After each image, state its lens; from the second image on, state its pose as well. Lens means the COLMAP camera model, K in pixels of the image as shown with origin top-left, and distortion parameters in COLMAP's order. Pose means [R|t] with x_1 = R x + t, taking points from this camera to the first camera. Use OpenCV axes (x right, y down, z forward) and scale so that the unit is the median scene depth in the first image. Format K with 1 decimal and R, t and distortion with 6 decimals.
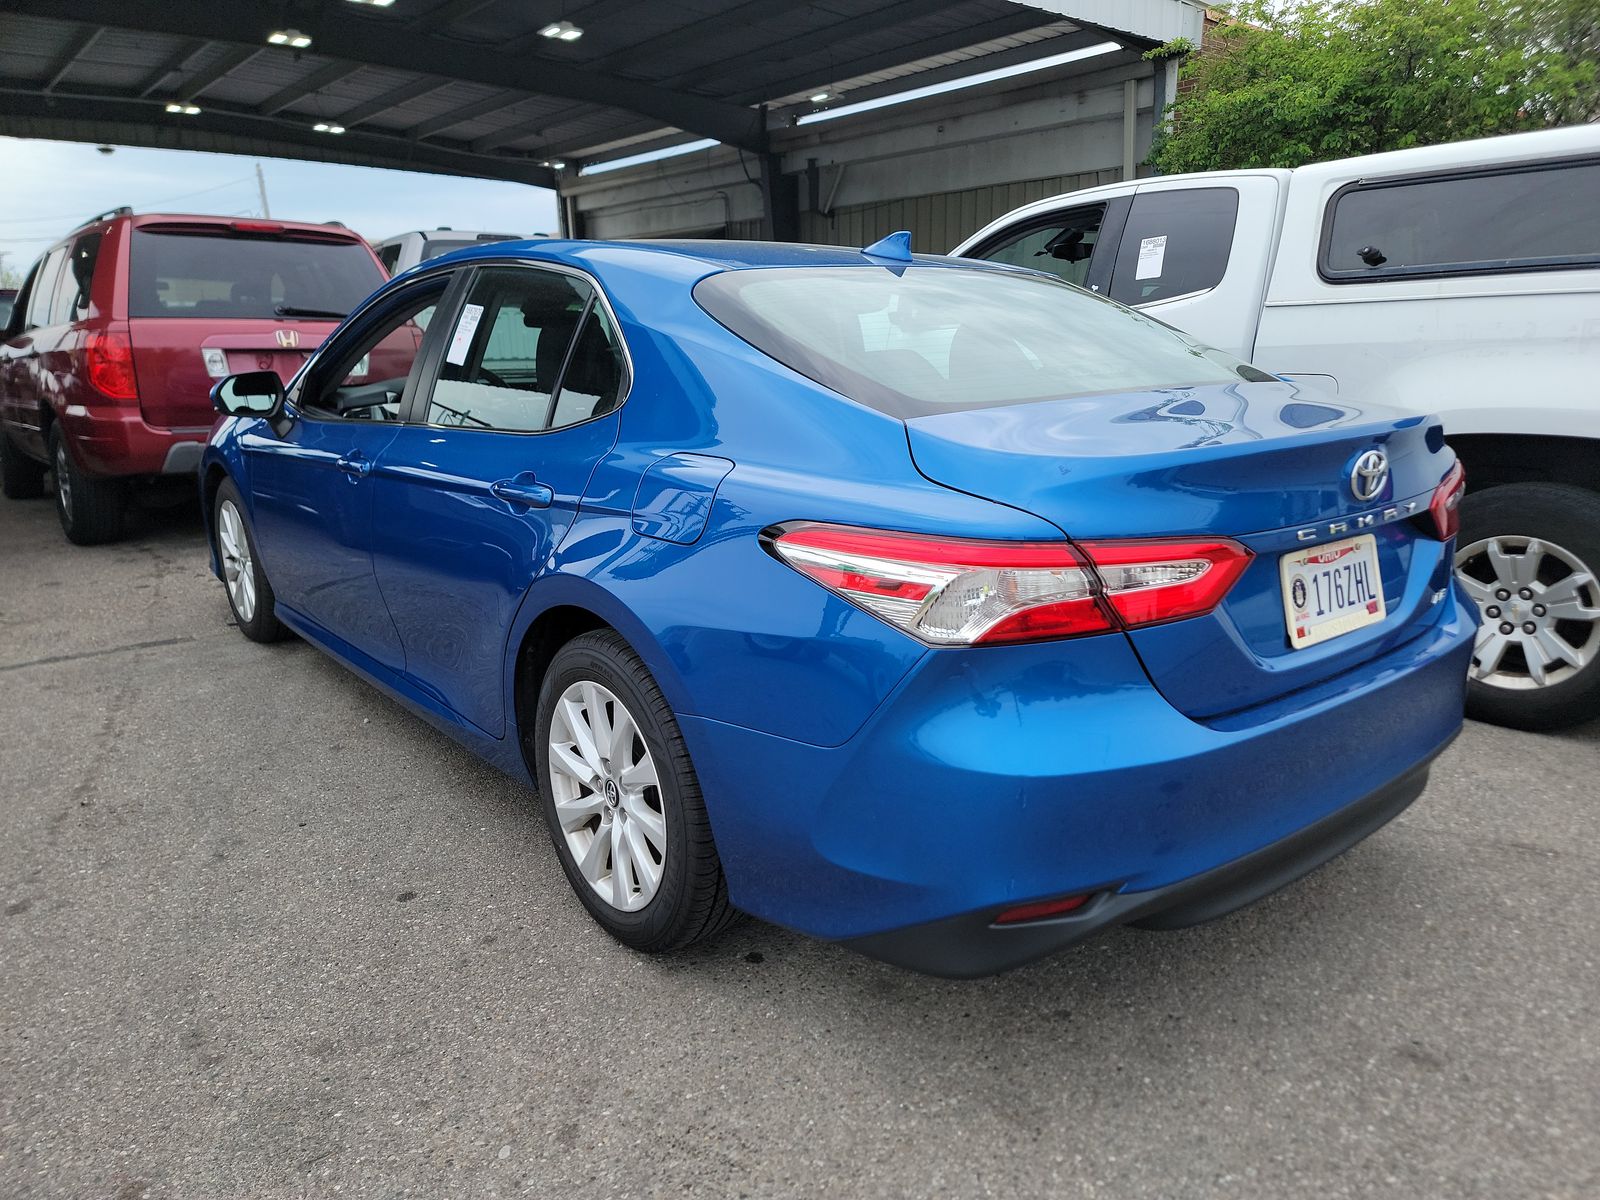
lens RADIAL K [[1104.7, 0, 805.3], [0, 1104.7, 580.1], [0, 0, 1]] dist [0.084965, -0.075667]
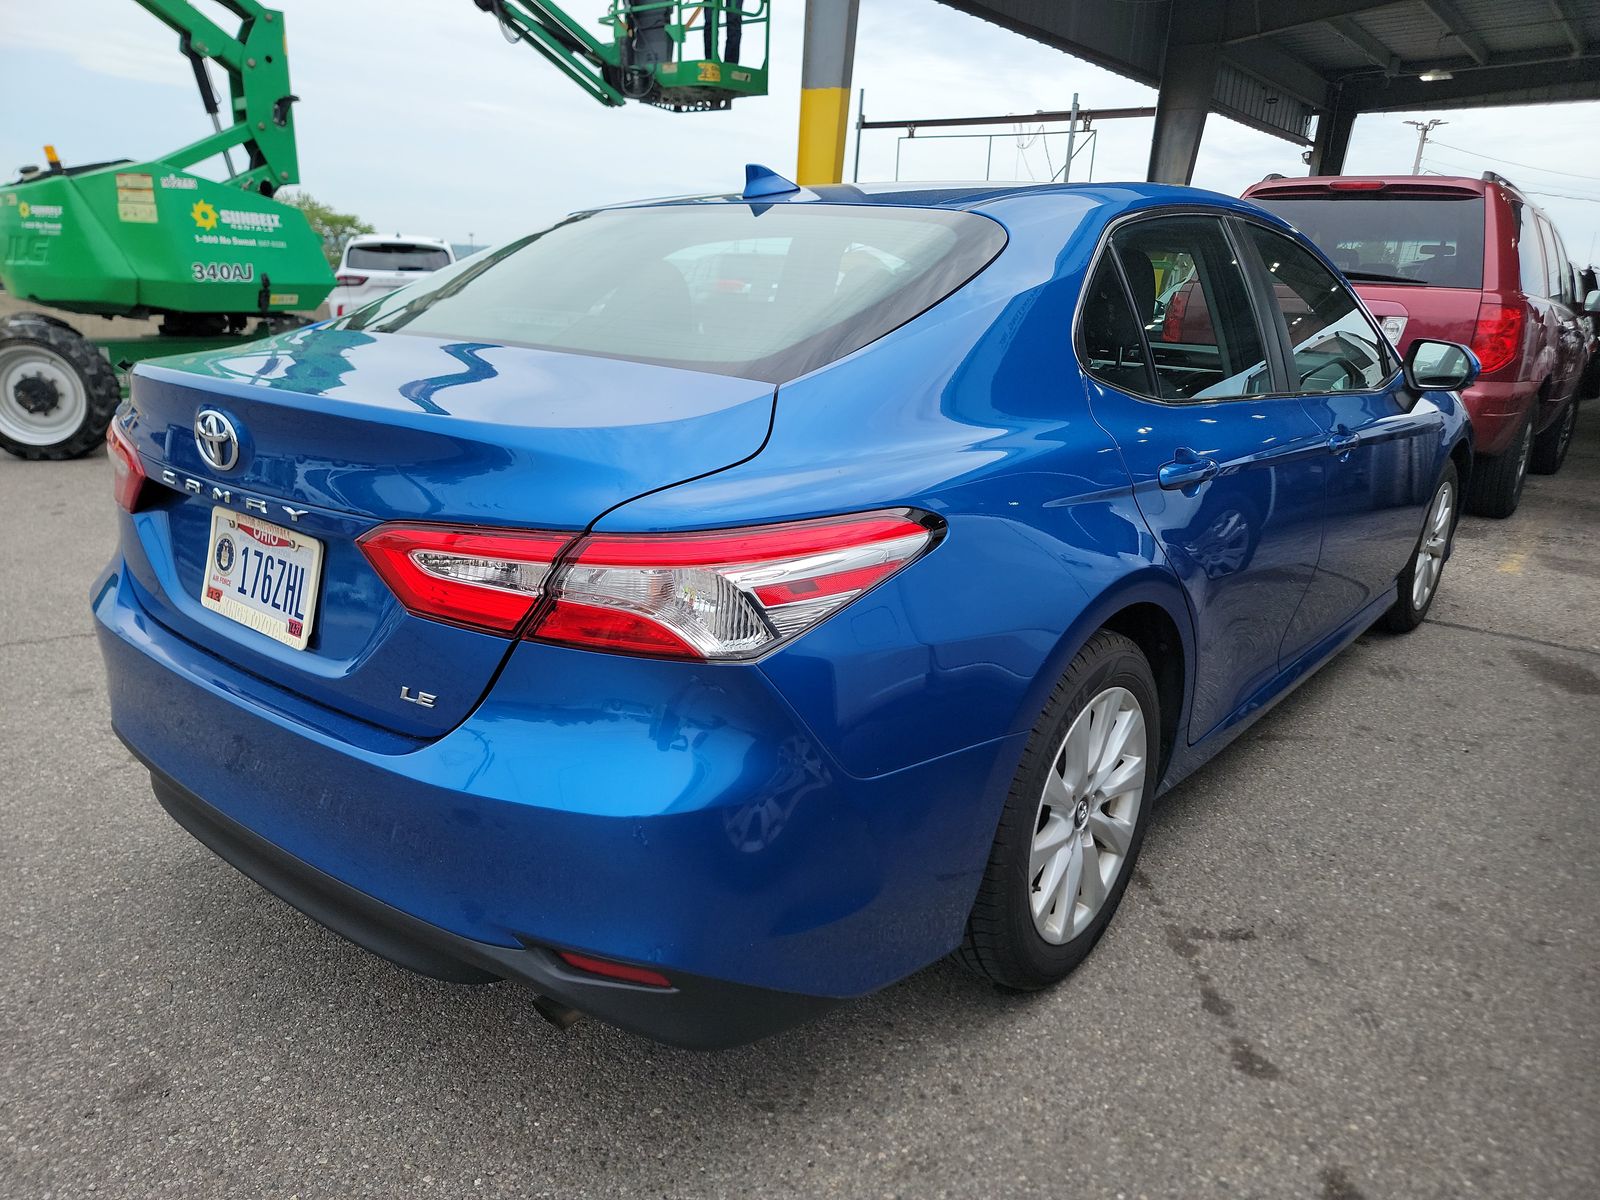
lens RADIAL K [[1128.1, 0, 800.0], [0, 1128.1, 600.0], [0, 0, 1]] dist [0.021874, -0.001433]
pose [[0.204601, 0.291025, -0.934582, 0.153915], [-0.258760, 0.936895, 0.235097, -0.031803], [0.944024, 0.193731, 0.266995, 0.131286]]
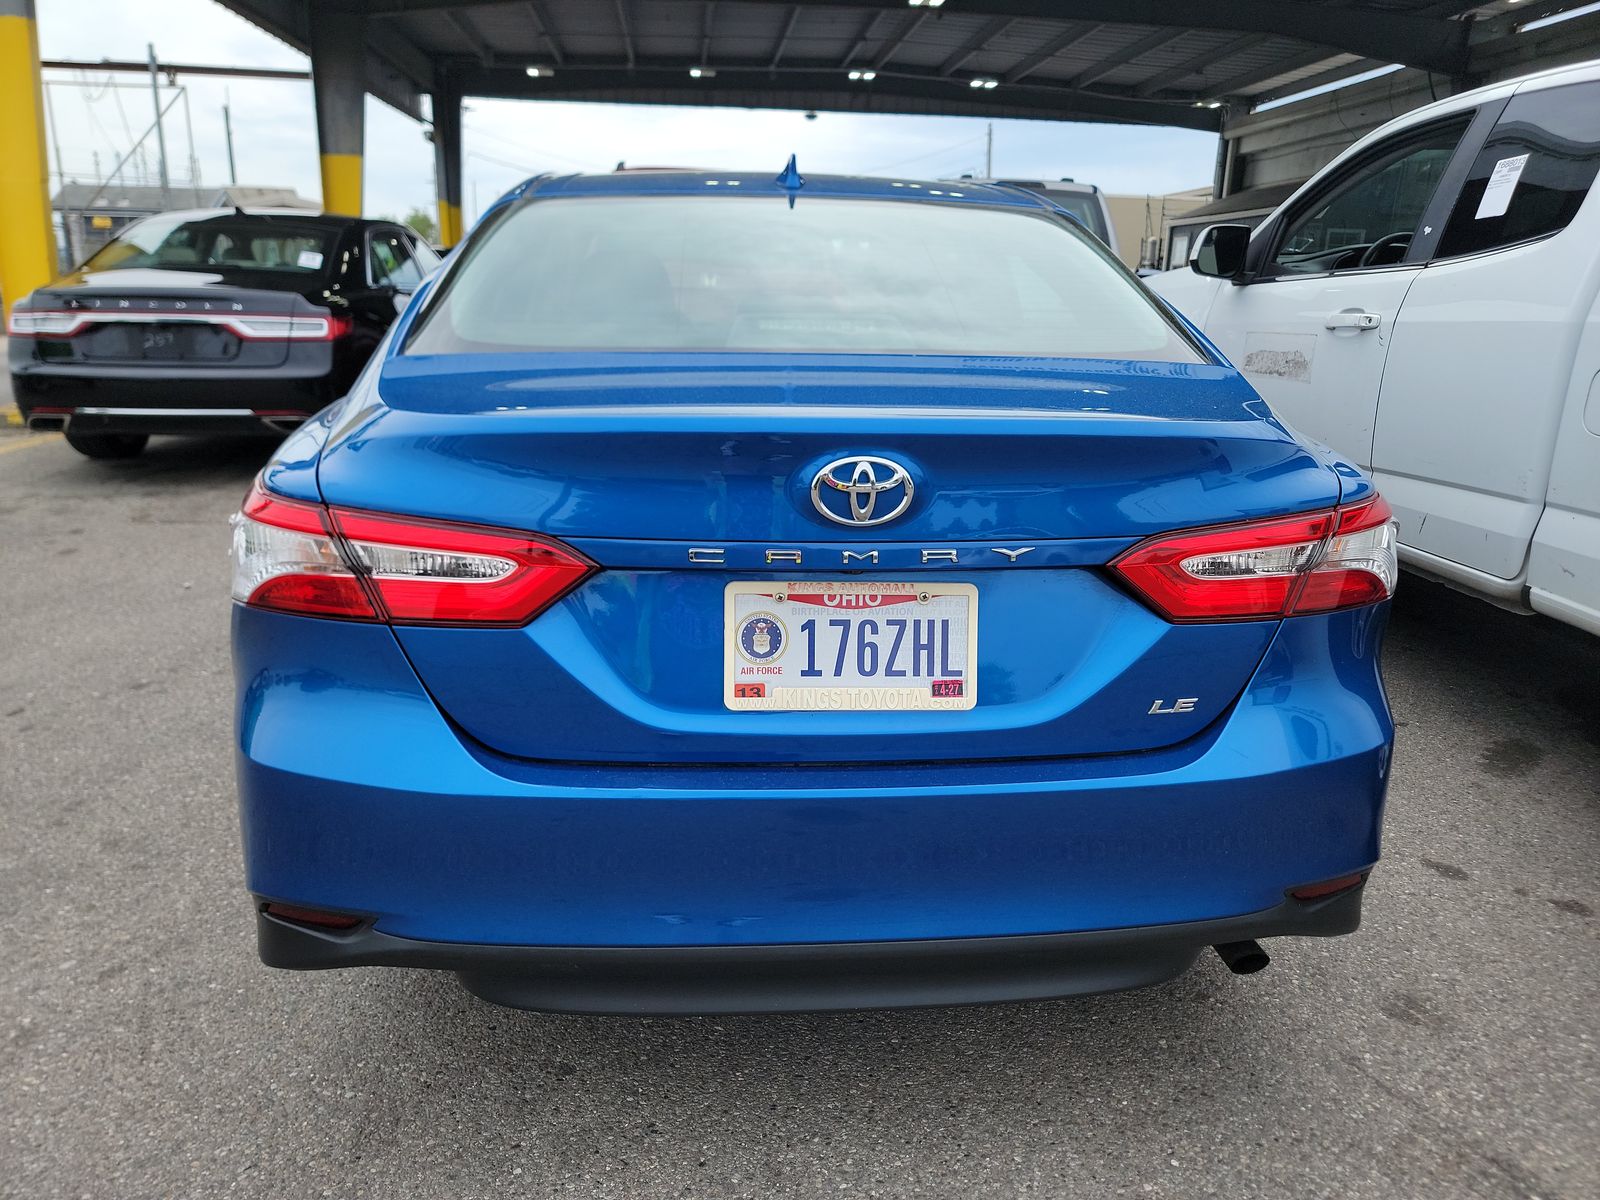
lens RADIAL K [[1114.0, 0, 803.8], [0, 1114.0, 580.0], [0, 0, 1]] dist [0.060994, -0.044391]
pose [[0.821503, 0.178675, -0.541487, 0.093048], [-0.158383, 0.983770, 0.084329, -0.009981], [0.547766, 0.016486, 0.836469, 0.044183]]
